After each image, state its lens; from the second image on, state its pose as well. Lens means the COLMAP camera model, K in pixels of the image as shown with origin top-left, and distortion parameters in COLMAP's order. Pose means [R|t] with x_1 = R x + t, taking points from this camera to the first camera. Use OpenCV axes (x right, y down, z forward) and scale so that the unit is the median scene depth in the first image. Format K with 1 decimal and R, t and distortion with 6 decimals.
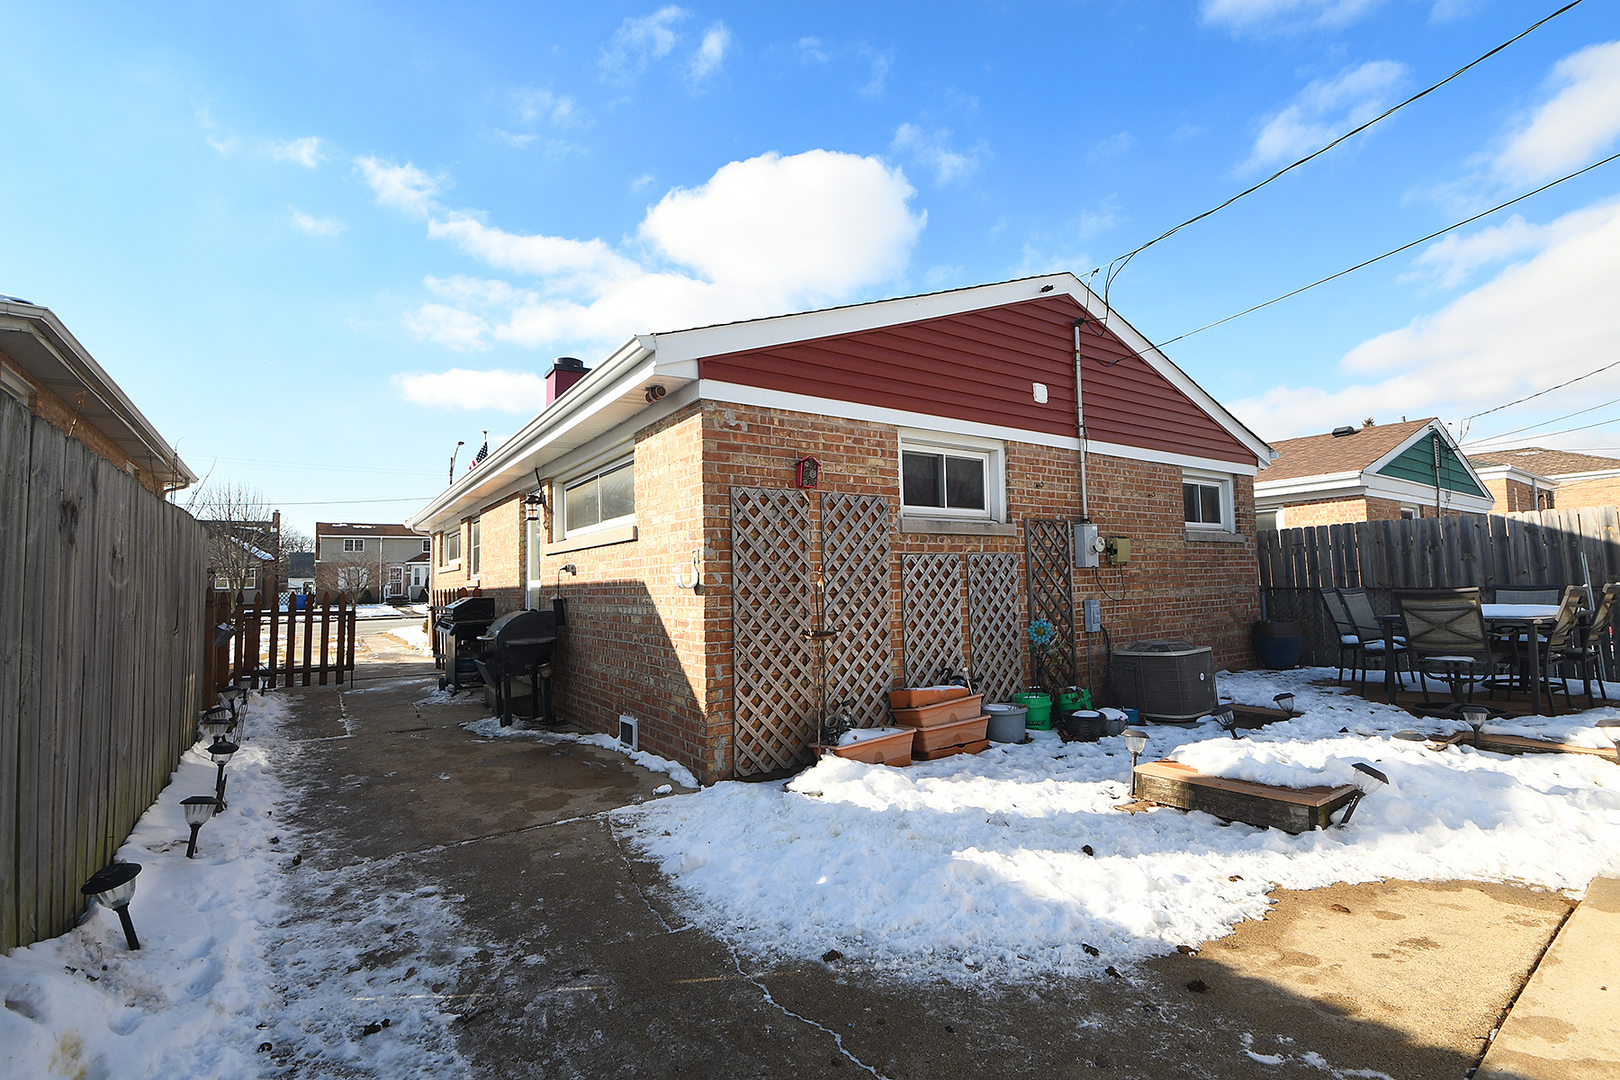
lens RADIAL K [[731.8, 0, 813.4], [0, 731.8, 538.3], [0, 0, 1]] dist [0.025374, -0.031899]
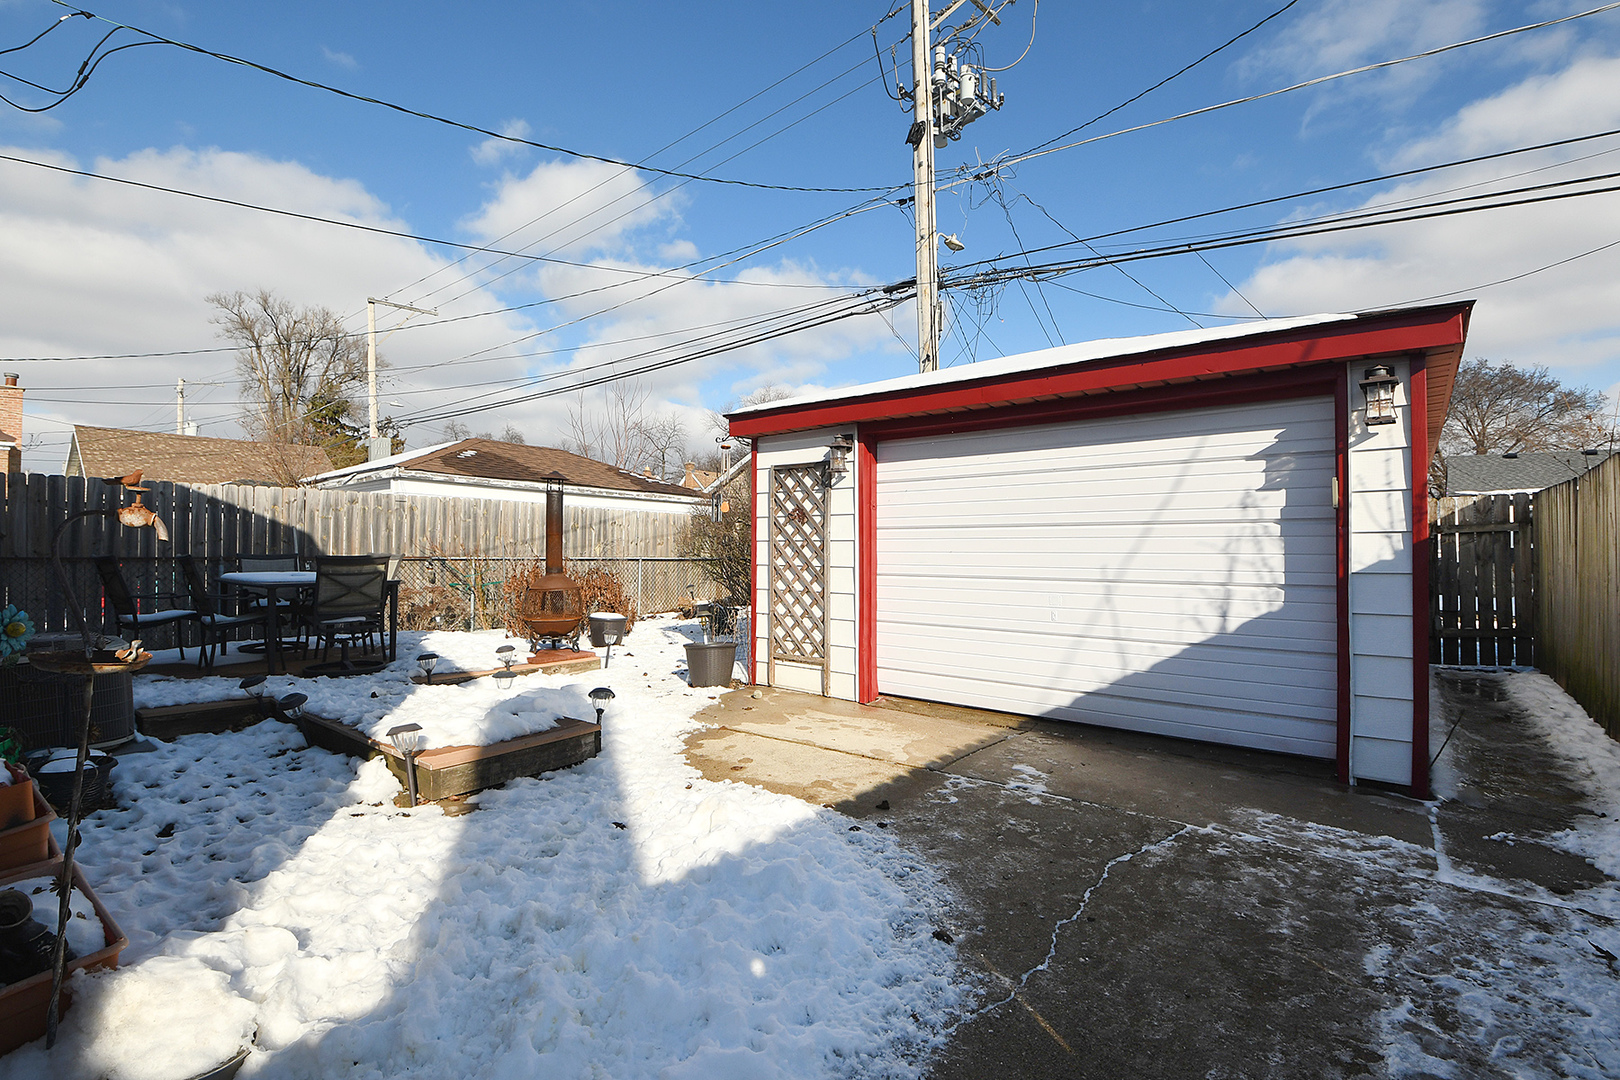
lens RADIAL K [[731.8, 0, 813.4], [0, 731.8, 538.3], [0, 0, 1]] dist [0.025374, -0.031899]
pose [[-0.276162, 0.032982, 0.960545, -0.267612], [-0.060065, 0.996865, -0.051498, 0.042675], [-0.959232, -0.071917, -0.273315, 0.467498]]
